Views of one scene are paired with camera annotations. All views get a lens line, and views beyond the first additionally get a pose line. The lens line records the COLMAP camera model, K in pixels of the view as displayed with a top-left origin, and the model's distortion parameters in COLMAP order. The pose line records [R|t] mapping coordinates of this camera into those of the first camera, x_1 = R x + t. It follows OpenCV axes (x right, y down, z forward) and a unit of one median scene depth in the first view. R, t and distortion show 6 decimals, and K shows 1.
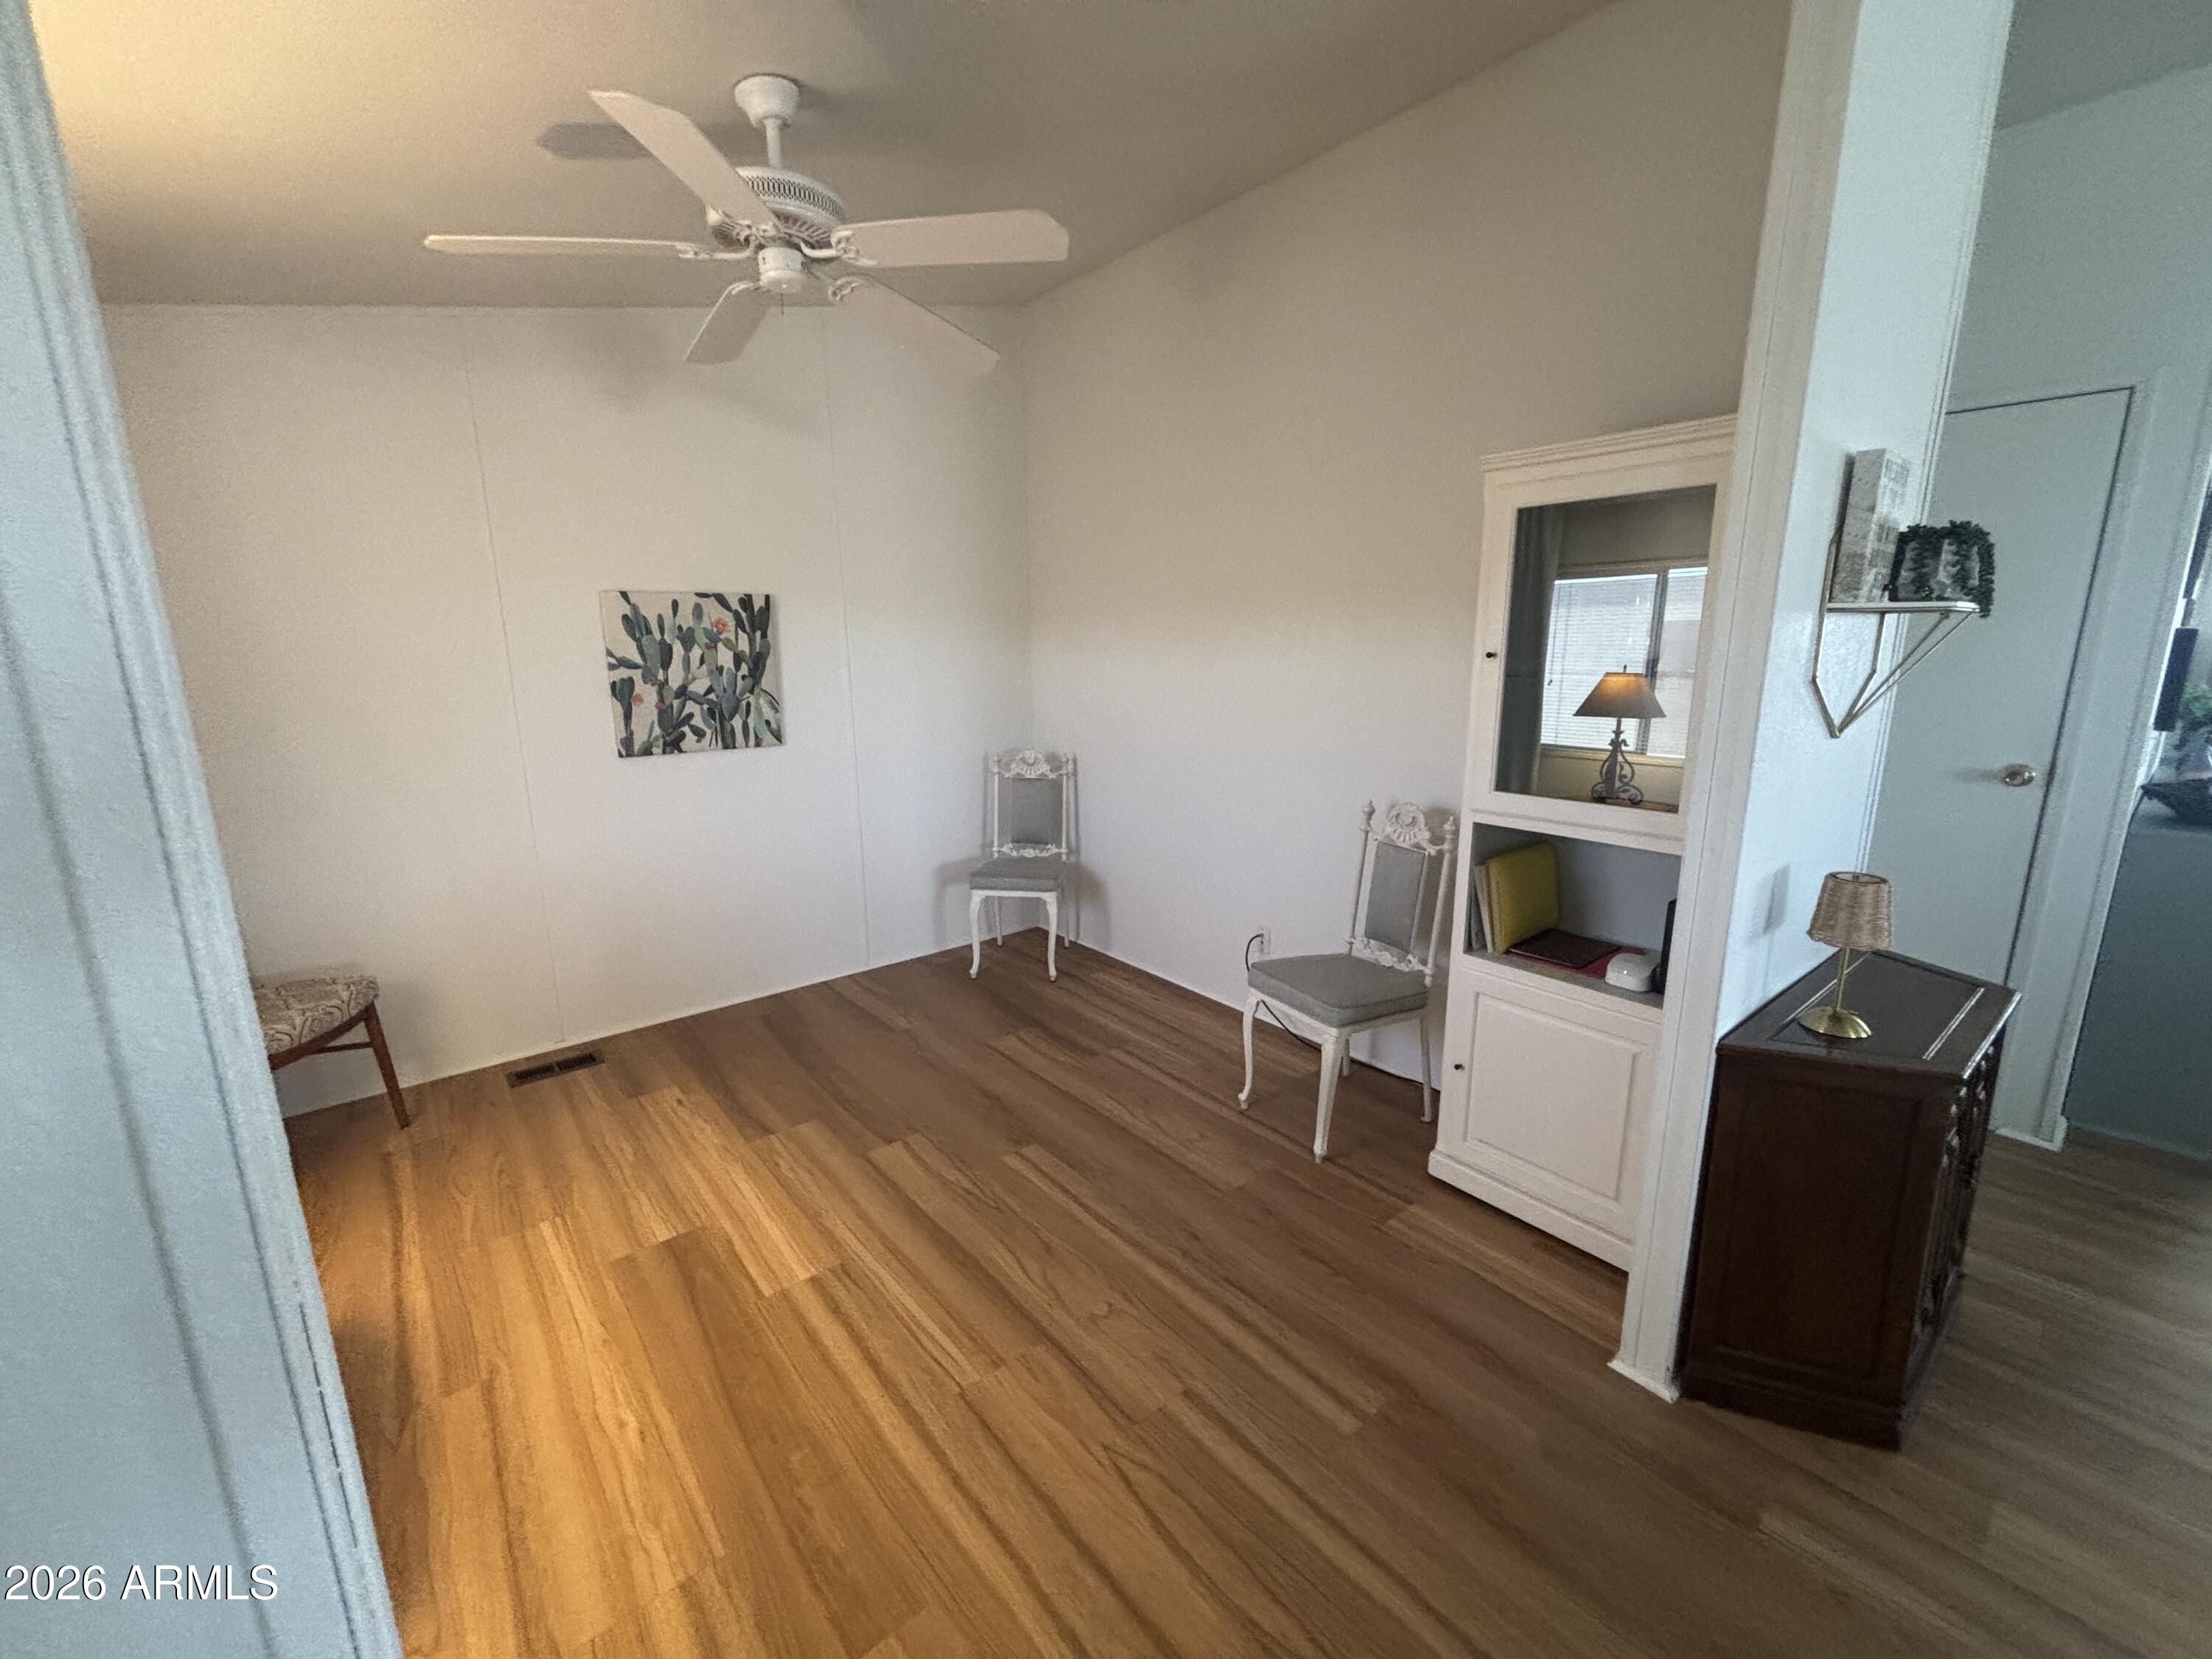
lens RADIAL K [[891.4, 0, 1099.6], [0, 891.4, 828.8], [0, 0, 1]] dist [0.001292, -0.000716]
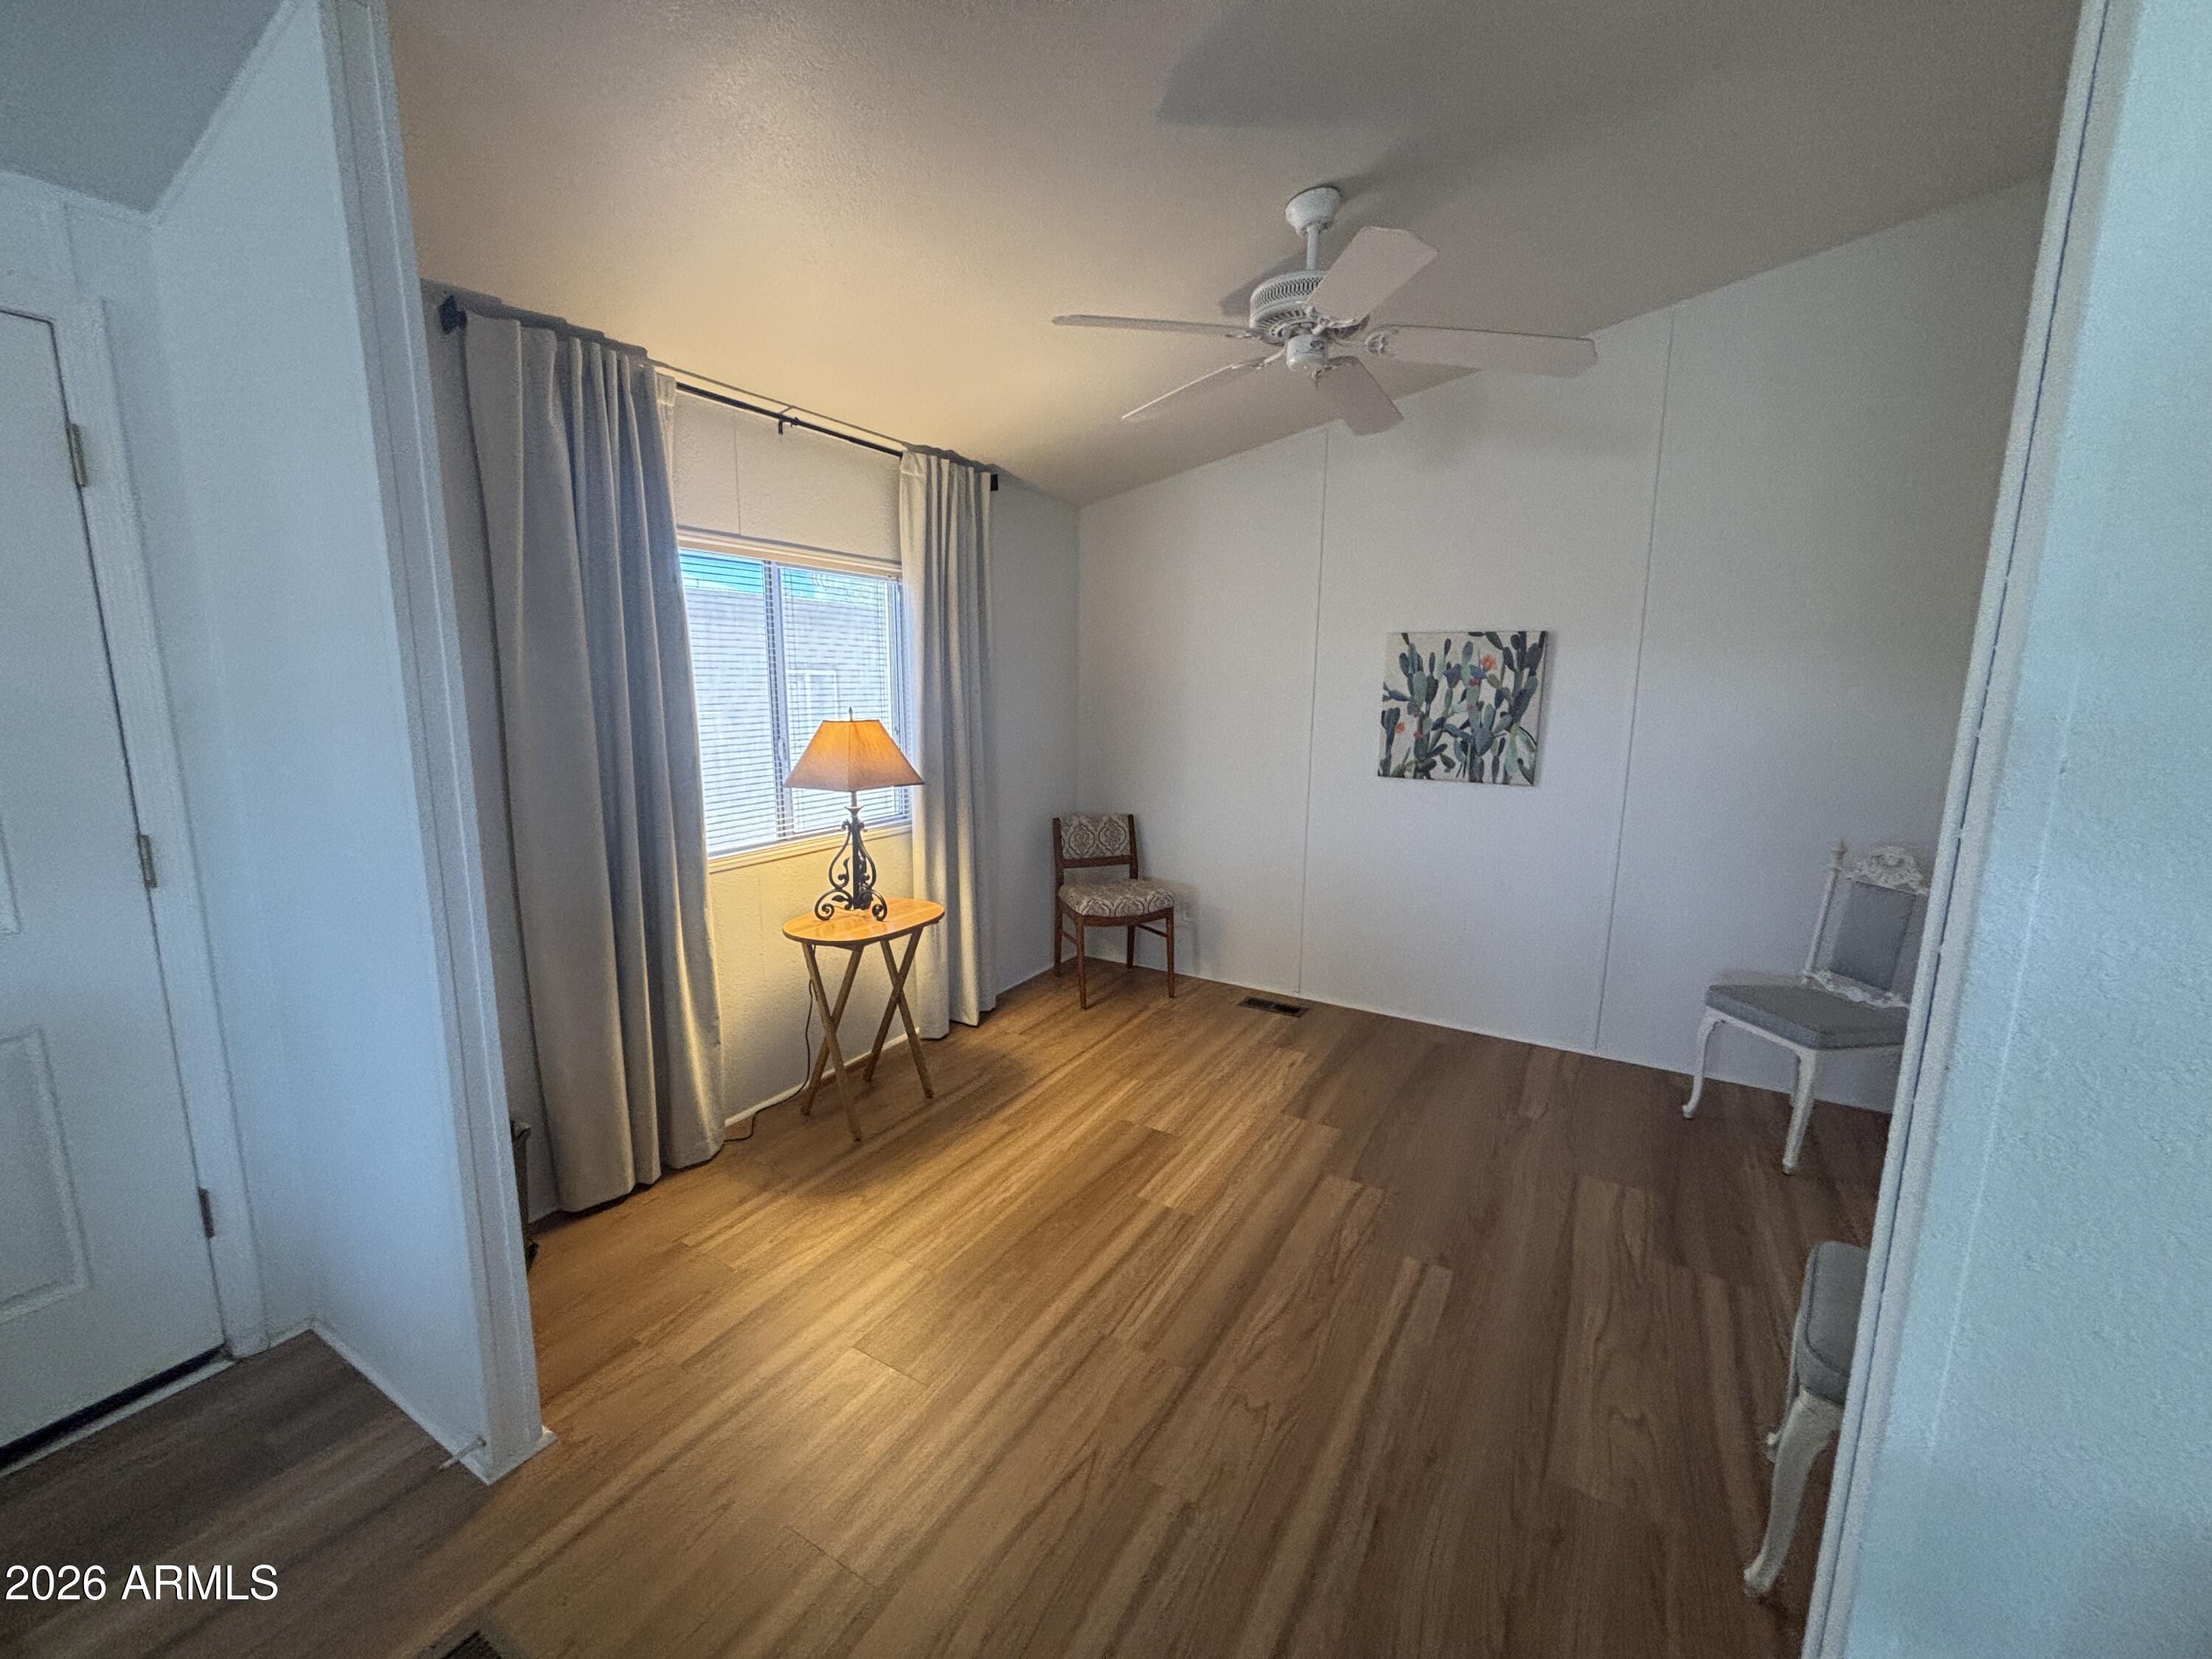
lens RADIAL K [[891.4, 0, 1109.6], [0, 891.4, 833.6], [0, 0, 1]] dist [0.001292, -0.000716]
pose [[0.344057, 0.181019, -0.921334, 0.420667], [-0.204088, 0.972198, 0.114799, -0.068287], [0.916500, 0.148536, 0.371435, 0.257762]]
